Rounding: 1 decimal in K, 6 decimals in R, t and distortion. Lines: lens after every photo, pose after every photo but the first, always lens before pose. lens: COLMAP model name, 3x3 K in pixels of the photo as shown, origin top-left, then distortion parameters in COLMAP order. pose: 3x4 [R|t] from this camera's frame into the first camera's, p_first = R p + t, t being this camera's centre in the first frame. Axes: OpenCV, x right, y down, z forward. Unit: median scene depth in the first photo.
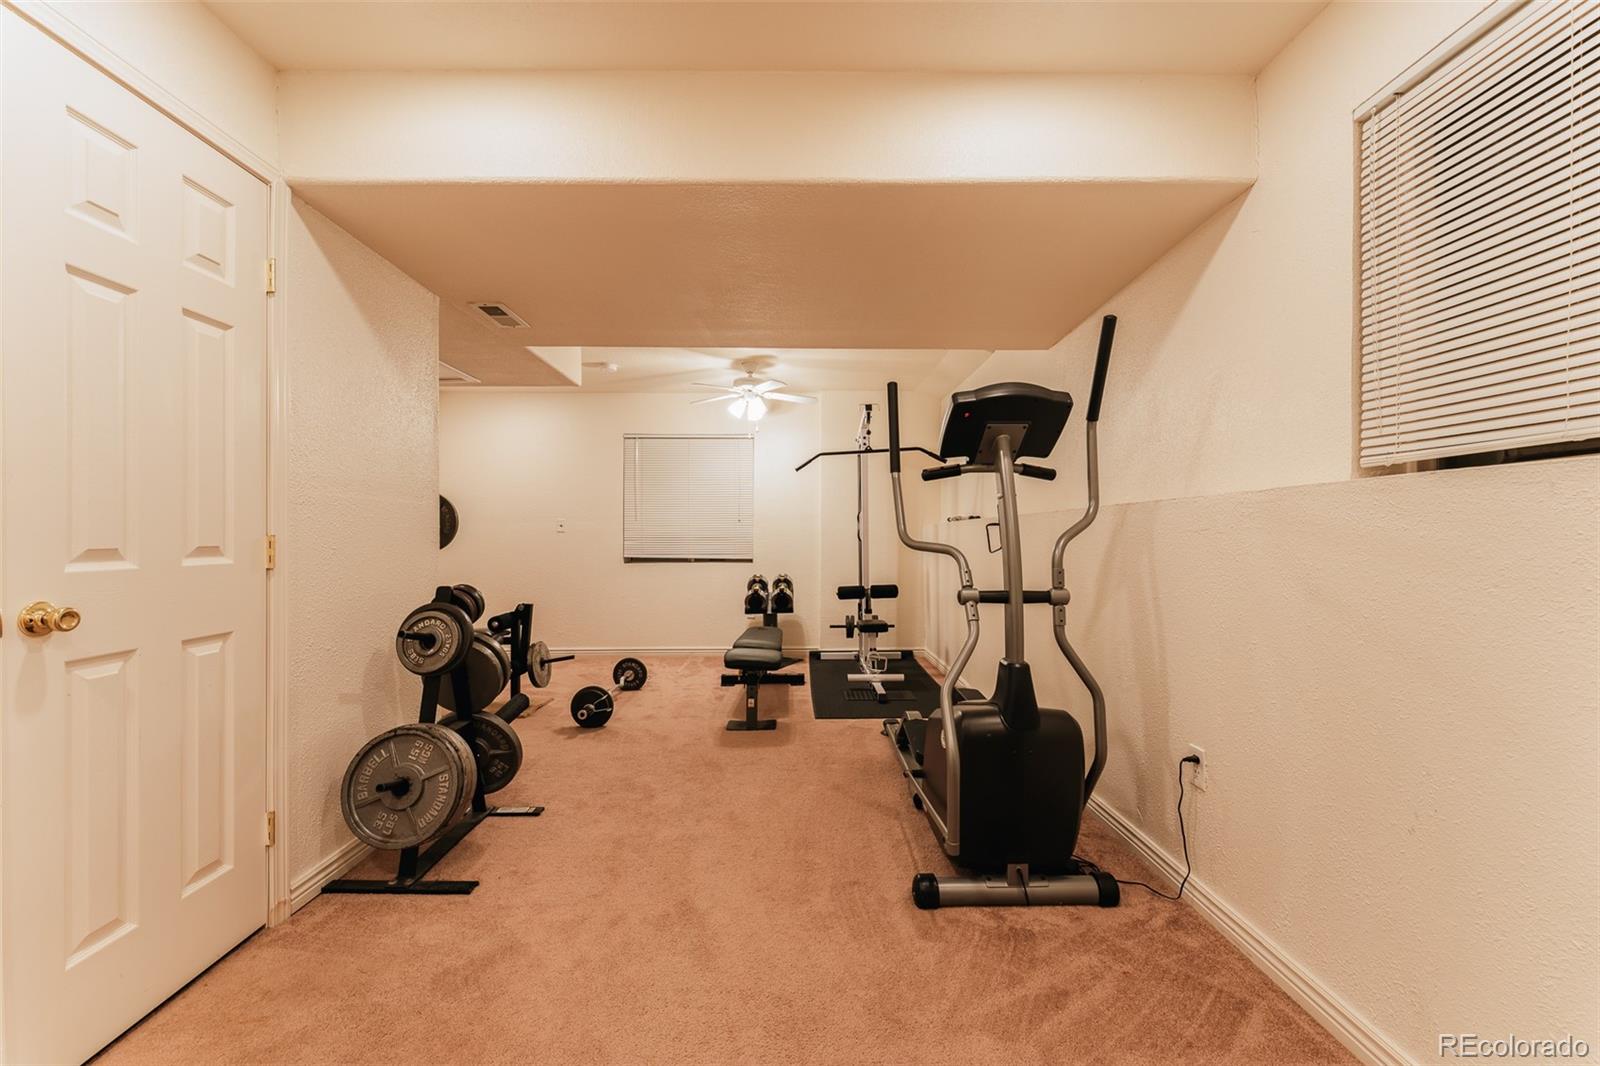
lens RADIAL K [[630.6, 0, 796.8], [0, 630.6, 528.9], [0, 0, 1]] dist [-0.002080, -0.000280]
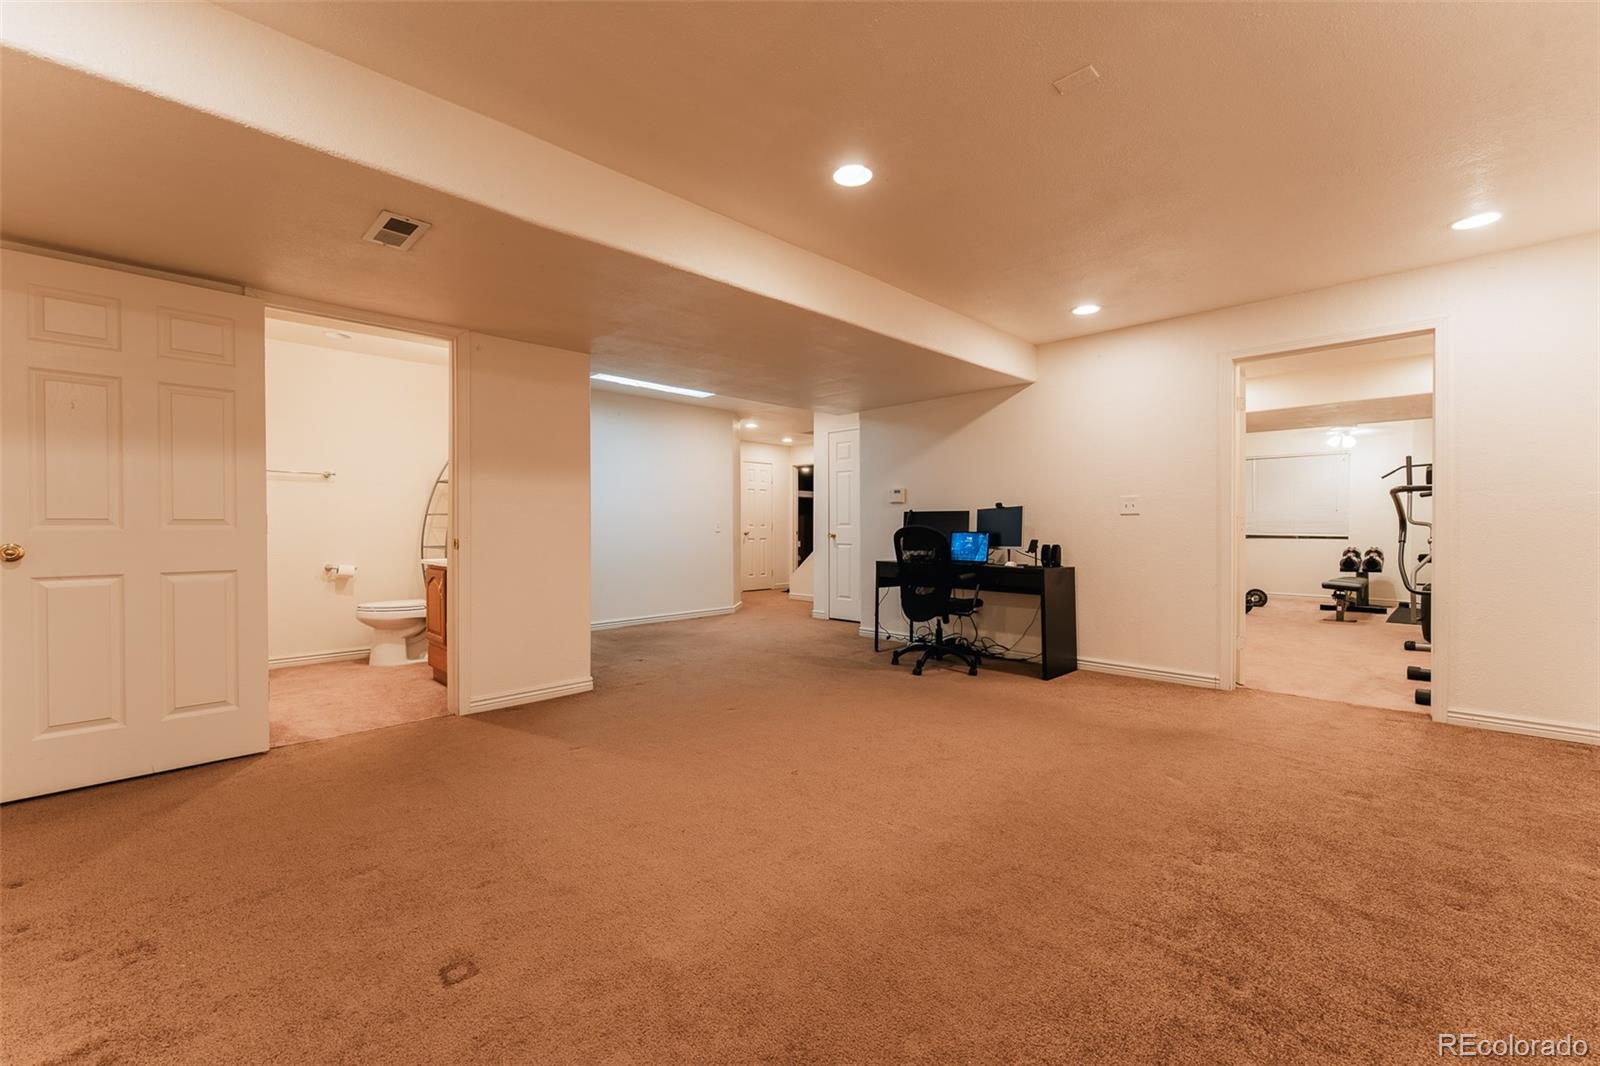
lens RADIAL K [[656.0, 0, 810.5], [0, 656.0, 524.8], [0, 0, 1]] dist [0.000460, -0.000065]
pose [[0.706908, 0.003473, -0.707297, 0.132171], [0.005919, 0.999924, 0.010826, -0.003869], [0.707281, -0.011839, 0.706834, -1.014000]]
